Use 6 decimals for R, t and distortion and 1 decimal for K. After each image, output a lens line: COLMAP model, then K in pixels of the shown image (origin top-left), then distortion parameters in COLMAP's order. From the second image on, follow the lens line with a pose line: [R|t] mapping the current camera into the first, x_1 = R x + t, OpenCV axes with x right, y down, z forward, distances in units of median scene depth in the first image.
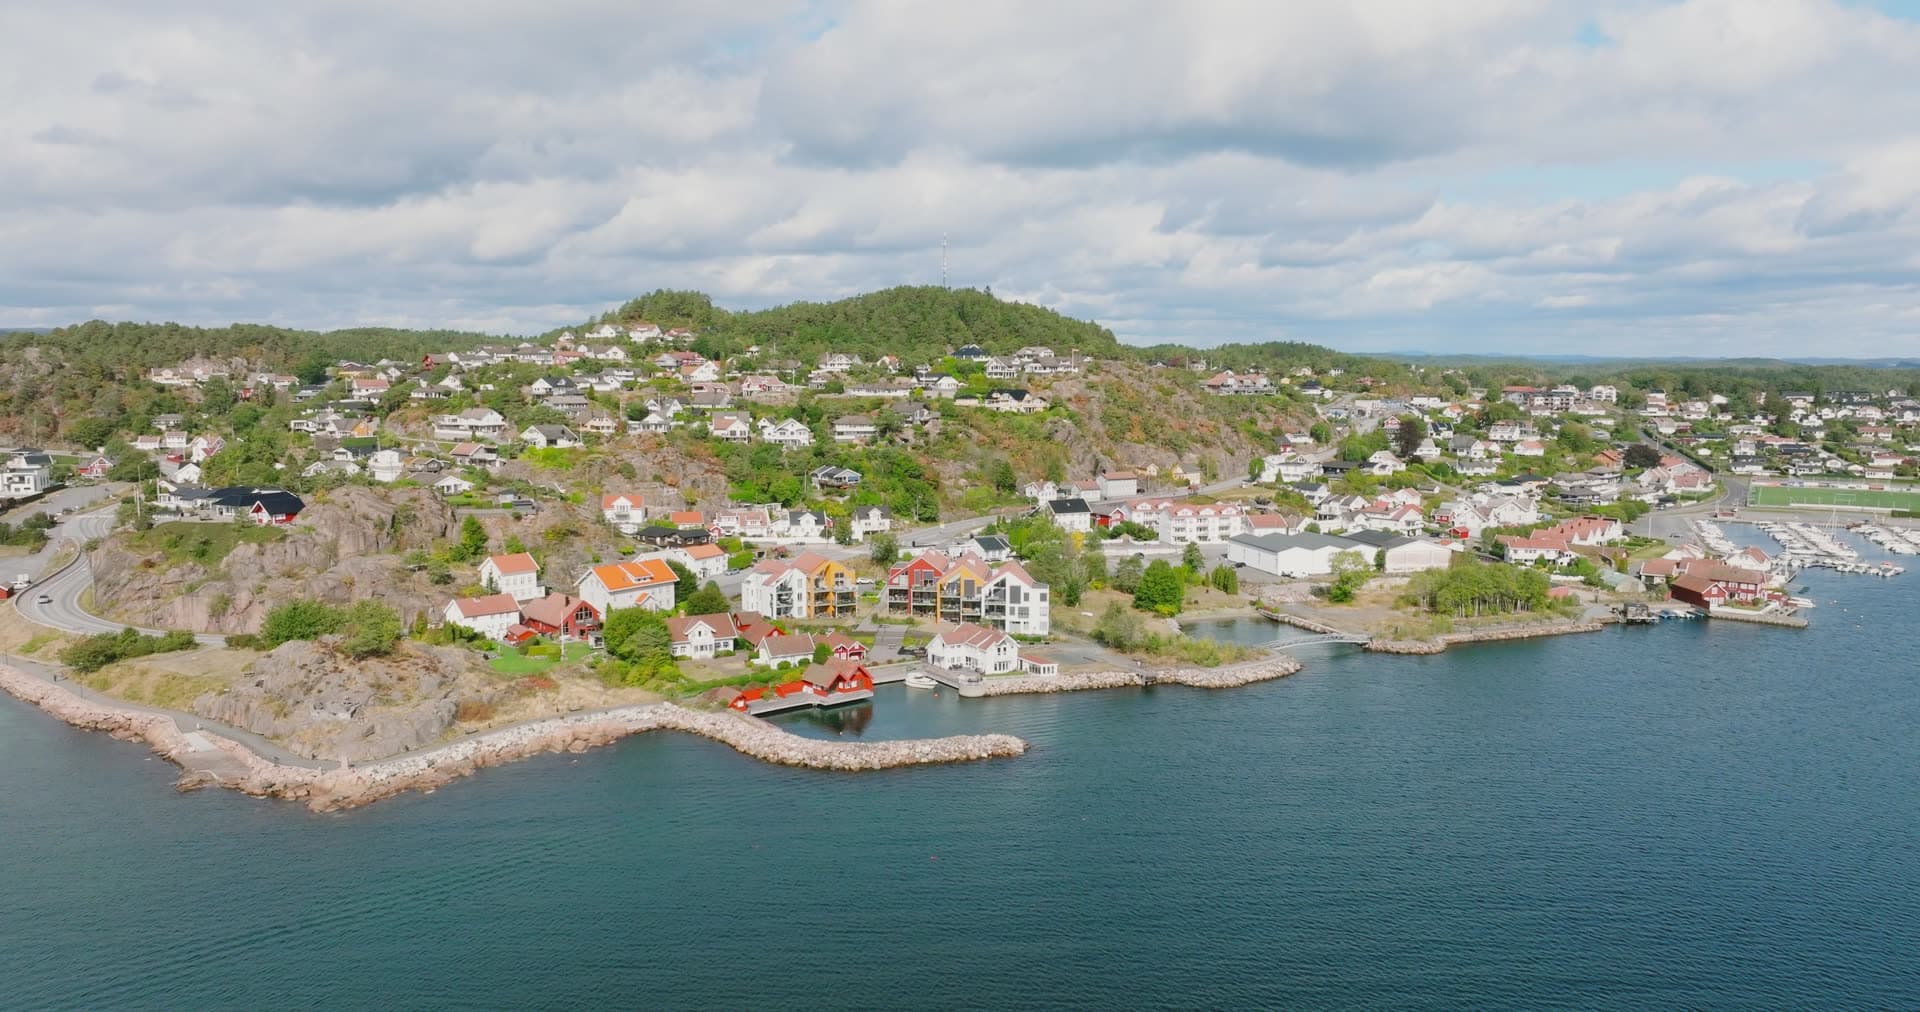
lens RADIAL K [[1344.3, 0, 960.0], [0, 1344.3, 506.0], [0, 0, 1]] dist [0.001536, 0.008007]
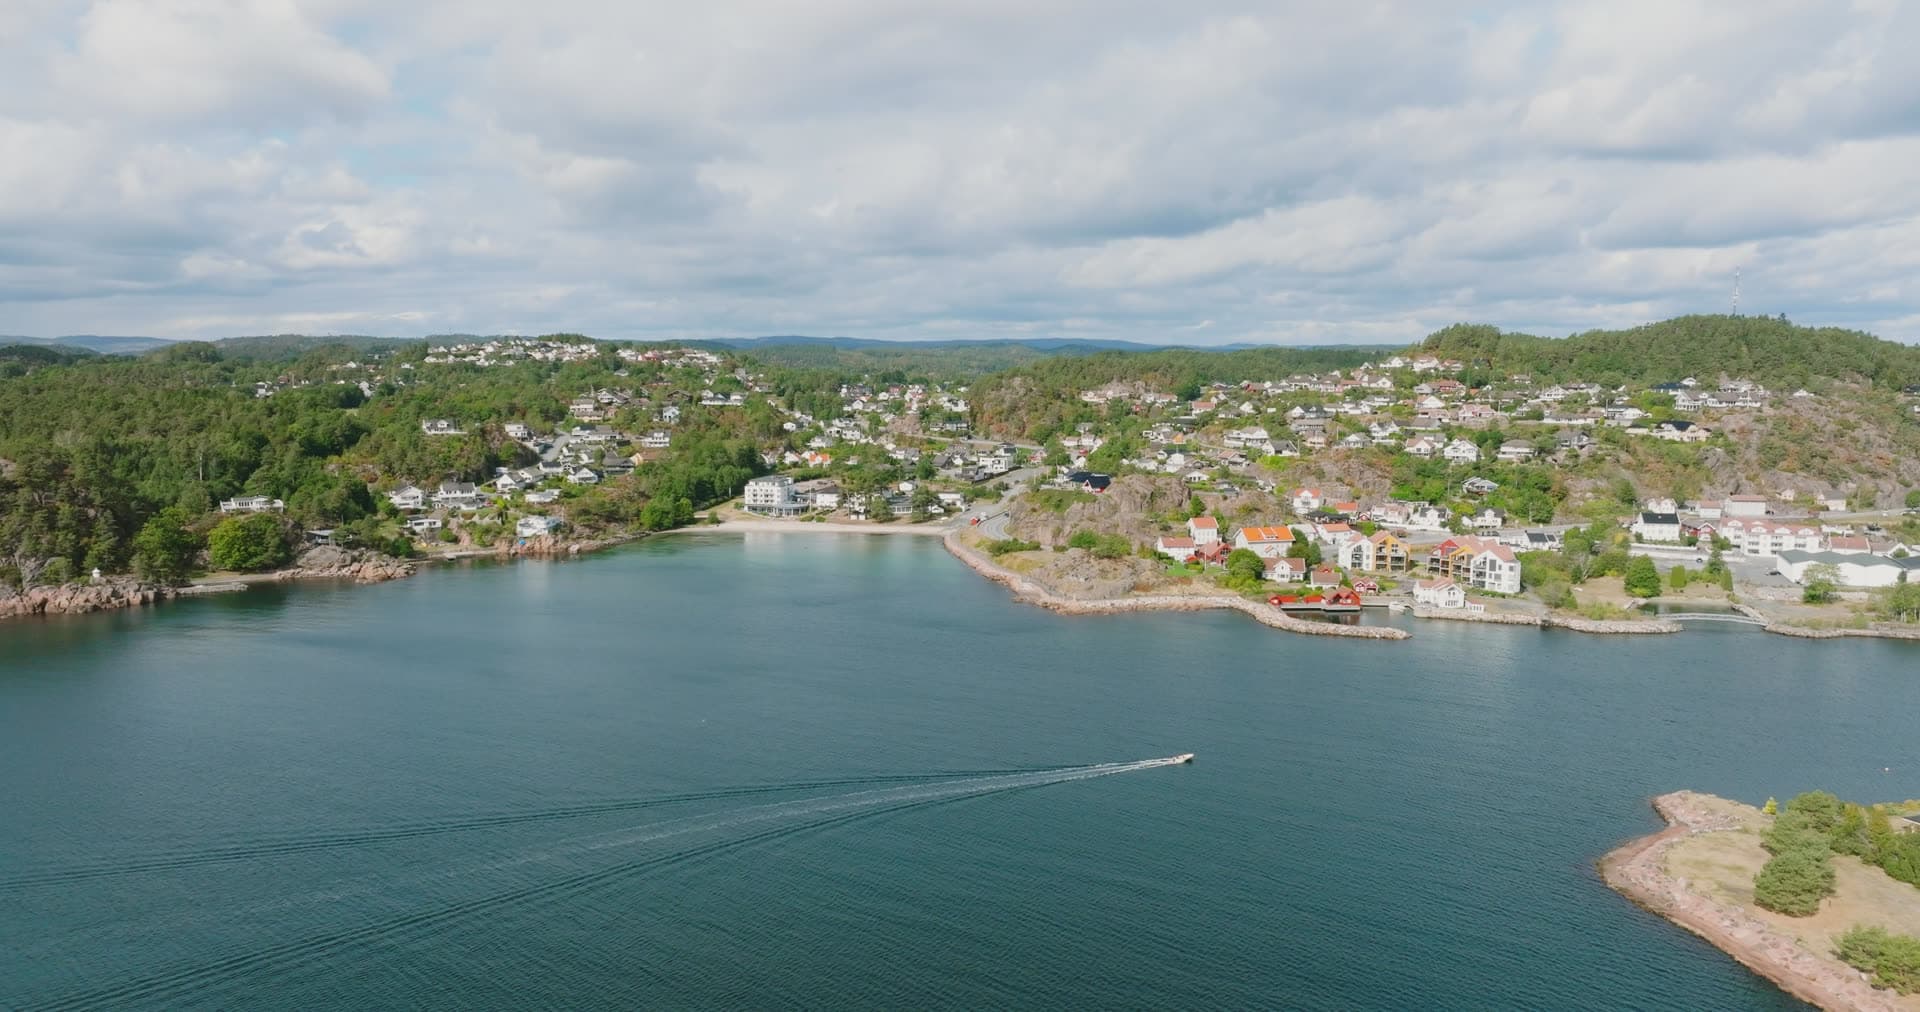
lens RADIAL K [[1344.3, 0, 960.0], [0, 1344.3, 506.0], [0, 0, 1]] dist [0.001536, 0.008007]
pose [[0.785032, 0.062509, -0.616293, 0.344263], [-0.062806, 0.997801, 0.021202, 0.002900], [0.616263, 0.022062, 0.787231, -0.395659]]
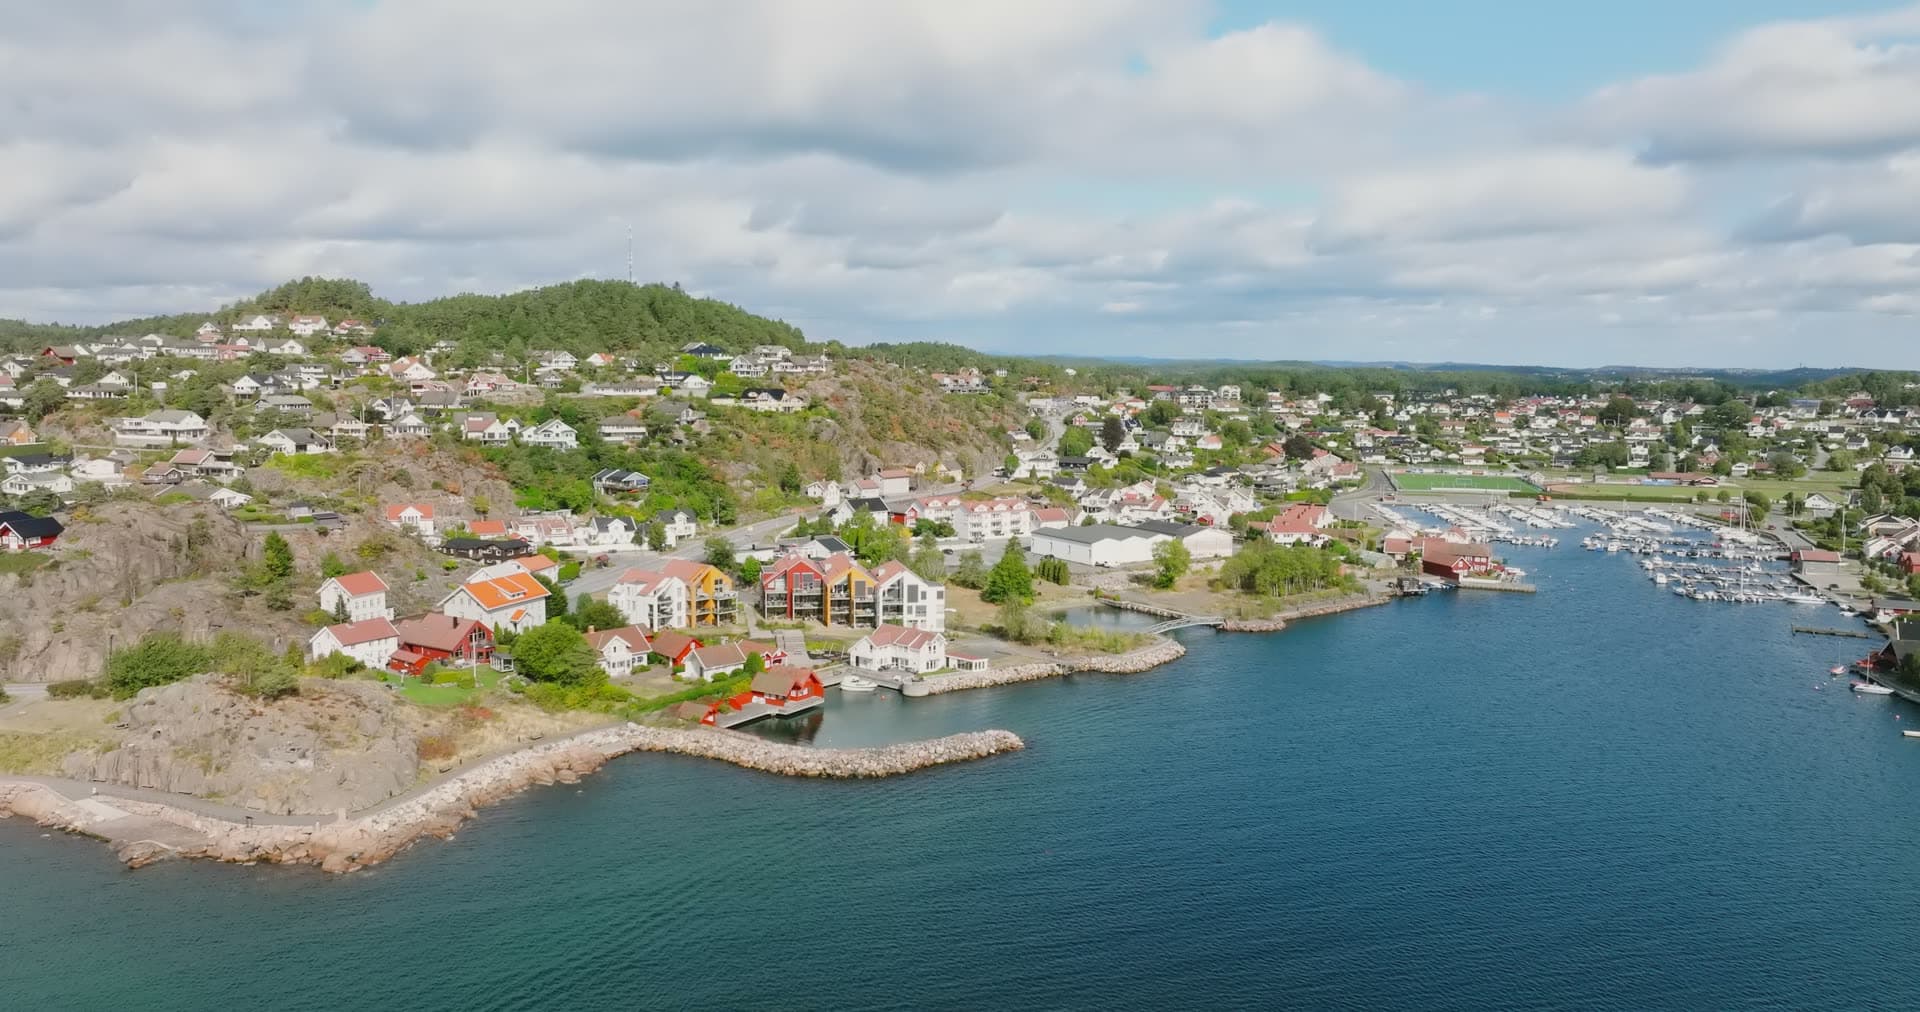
lens RADIAL K [[1344.3, 0, 960.0], [0, 1344.3, 506.0], [0, 0, 1]] dist [0.001536, 0.008007]
pose [[0.955234, -0.024995, 0.294793, -0.150331], [0.024589, 0.999685, 0.005084, -0.002673], [-0.294827, 0.002392, 0.955548, 0.018616]]
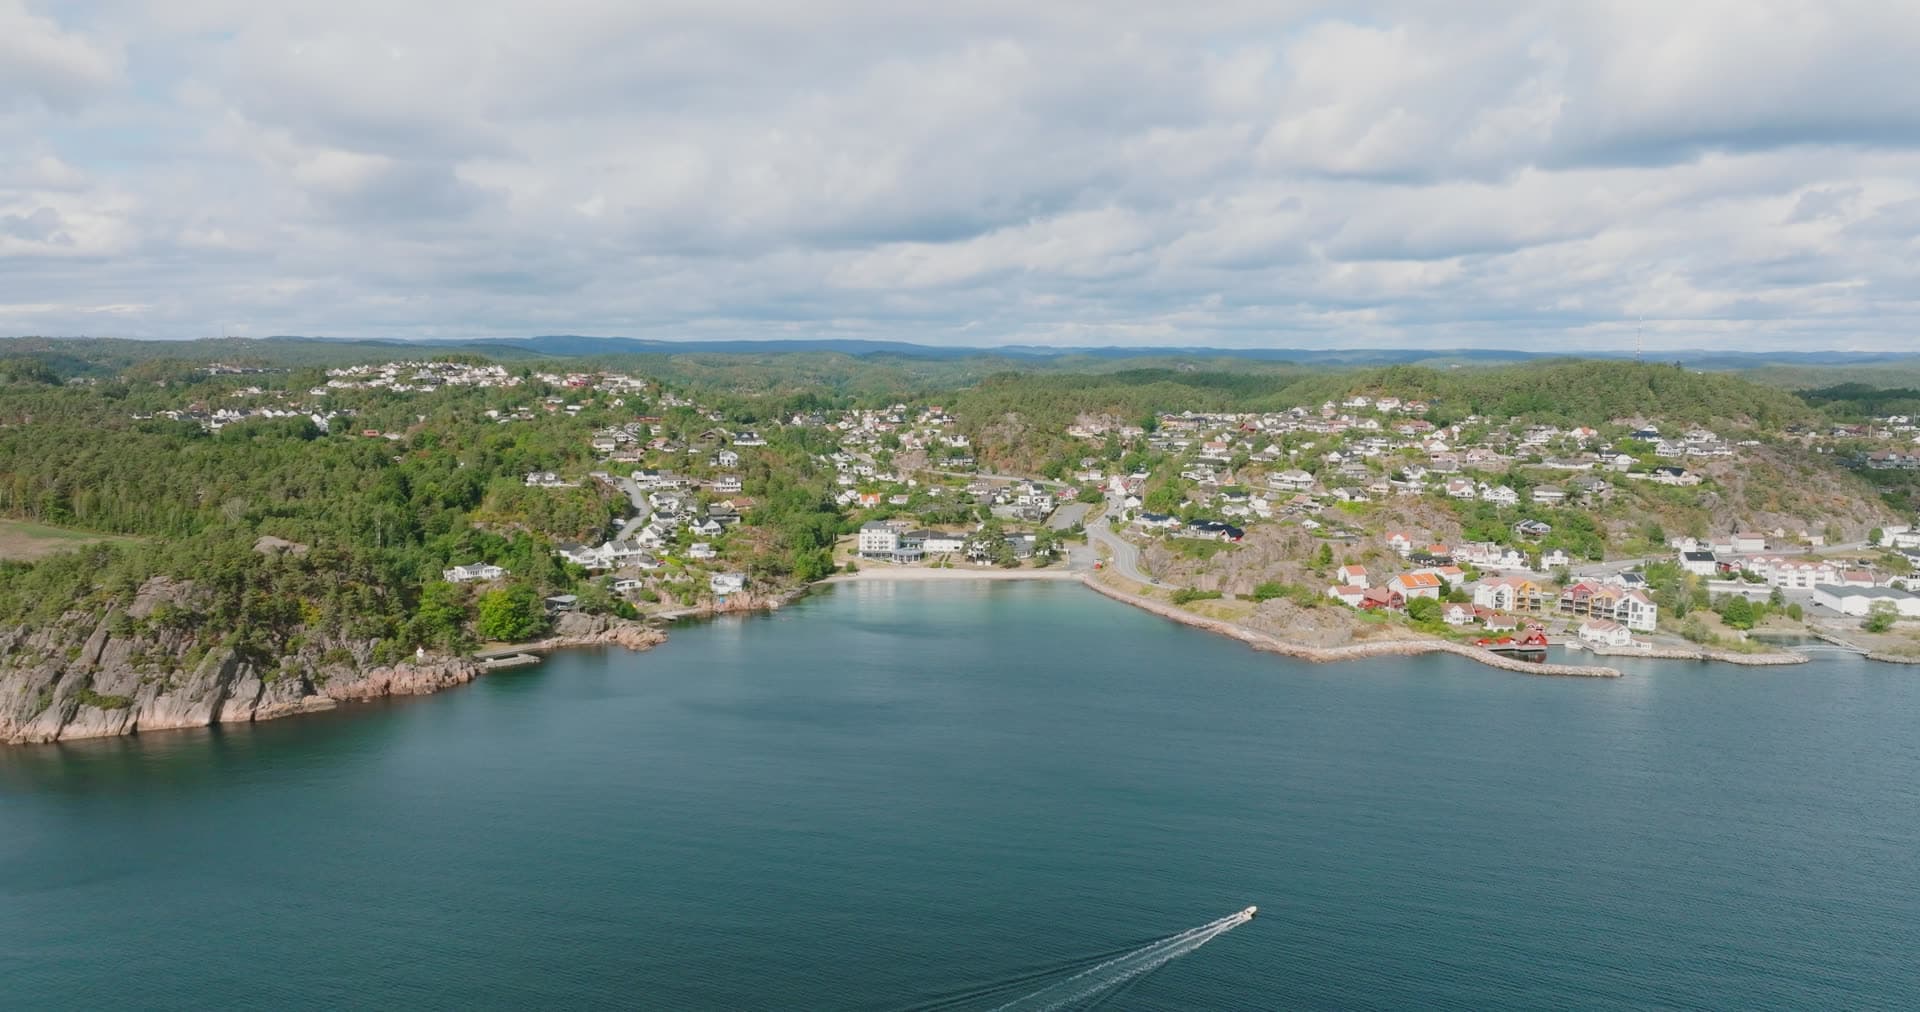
lens RADIAL K [[1344.3, 0, 960.0], [0, 1344.3, 506.0], [0, 0, 1]] dist [0.001536, 0.008007]
pose [[0.879566, 0.050503, -0.473089, 0.063408], [-0.051000, 0.998629, 0.011788, -0.032079], [0.473036, 0.013759, 0.880936, -0.725670]]
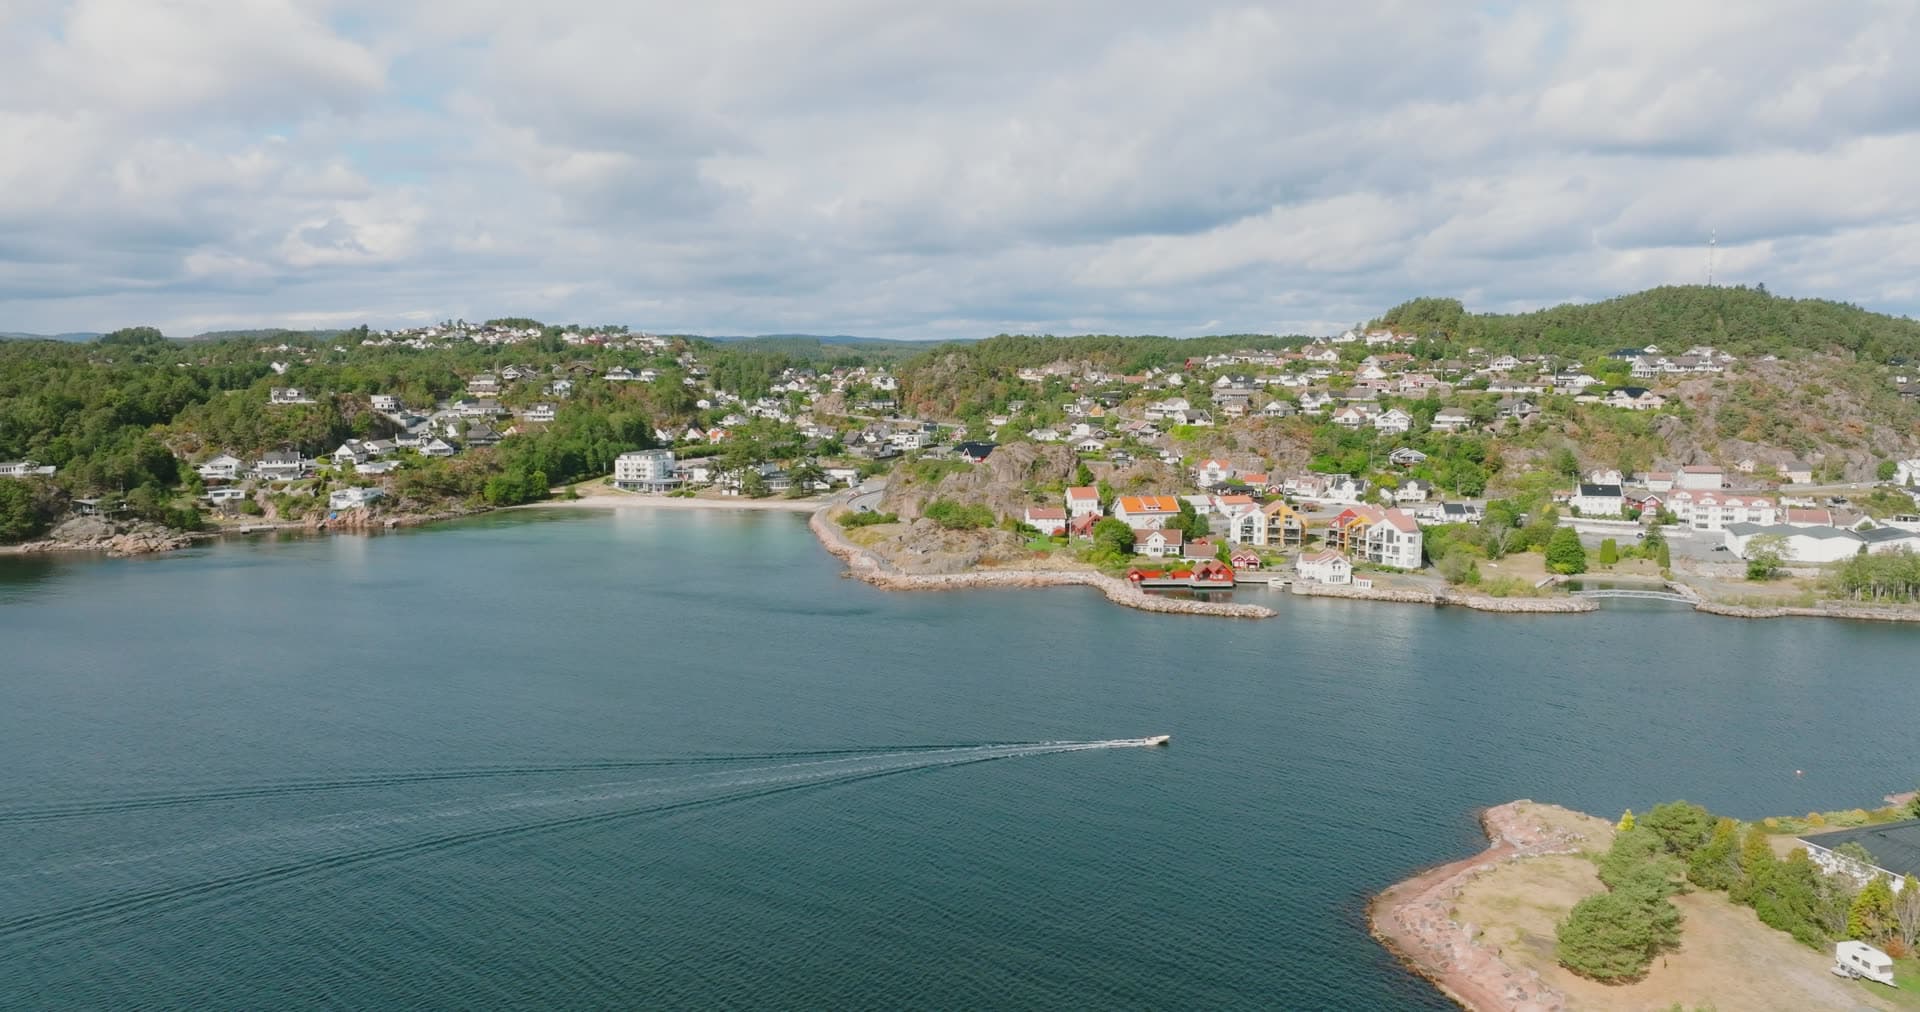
lens RADIAL K [[1344.3, 0, 960.0], [0, 1344.3, 506.0], [0, 0, 1]] dist [0.001536, 0.008007]
pose [[0.781740, 0.064105, -0.620301, 0.362654], [-0.064906, 0.997664, 0.021306, 0.024047], [0.620217, 0.023605, 0.784075, -0.209130]]
